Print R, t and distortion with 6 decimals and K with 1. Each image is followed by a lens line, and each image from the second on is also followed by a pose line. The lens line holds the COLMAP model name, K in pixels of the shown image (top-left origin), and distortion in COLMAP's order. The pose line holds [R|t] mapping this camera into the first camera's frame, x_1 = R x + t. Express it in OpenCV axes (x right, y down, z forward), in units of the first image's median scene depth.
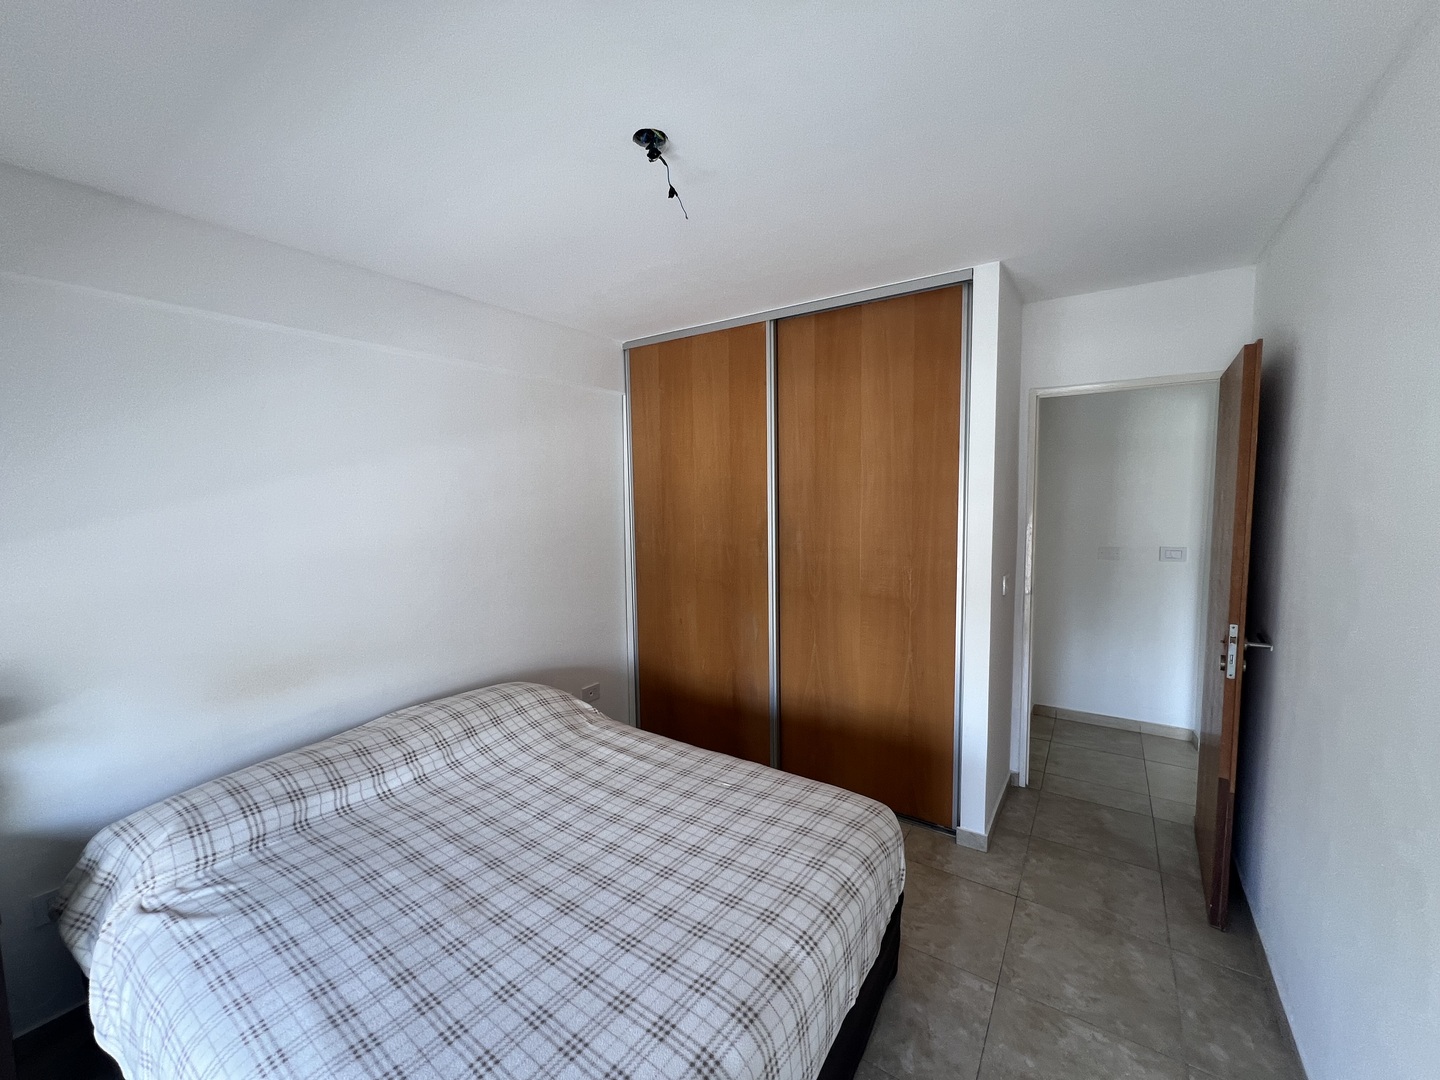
lens RADIAL K [[574.7, 0, 722.3], [0, 574.7, 541.3], [0, 0, 1]] dist [-0.000477, 0.000459]
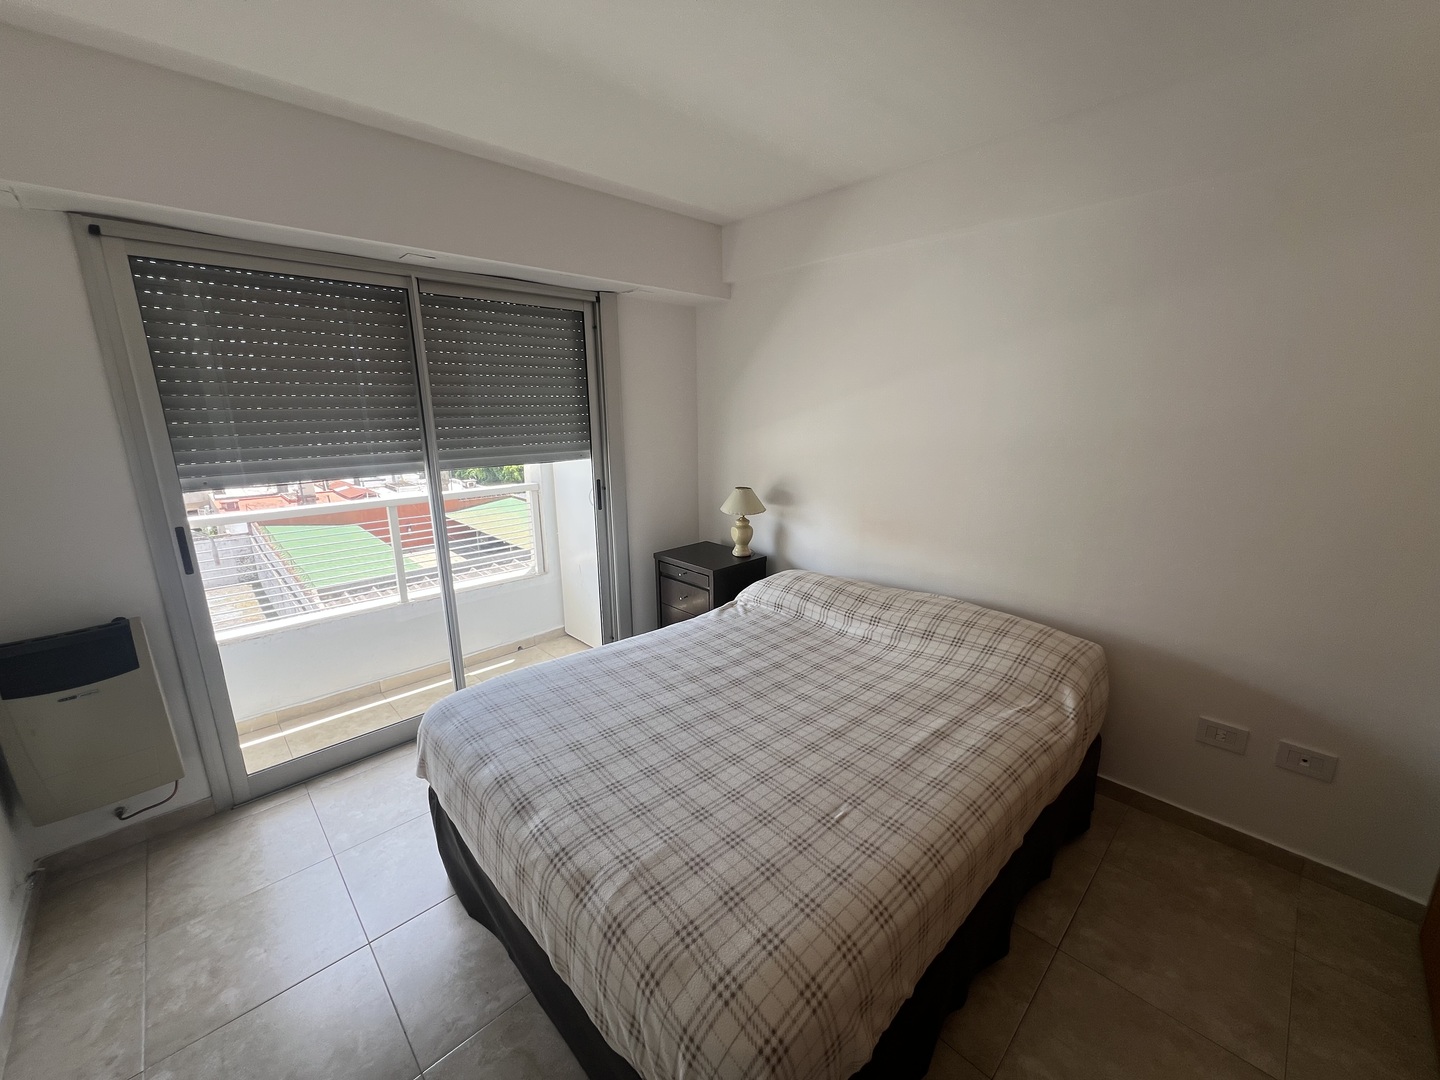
lens RADIAL K [[563.7, 0, 725.1], [0, 563.7, 570.7], [0, 0, 1]] dist [0.000261, 0.000105]
pose [[-0.205783, 0.294937, -0.933095, 0.591547], [-0.072107, 0.946340, 0.315026, -0.060661], [0.975937, 0.132109, -0.173474, 0.958256]]
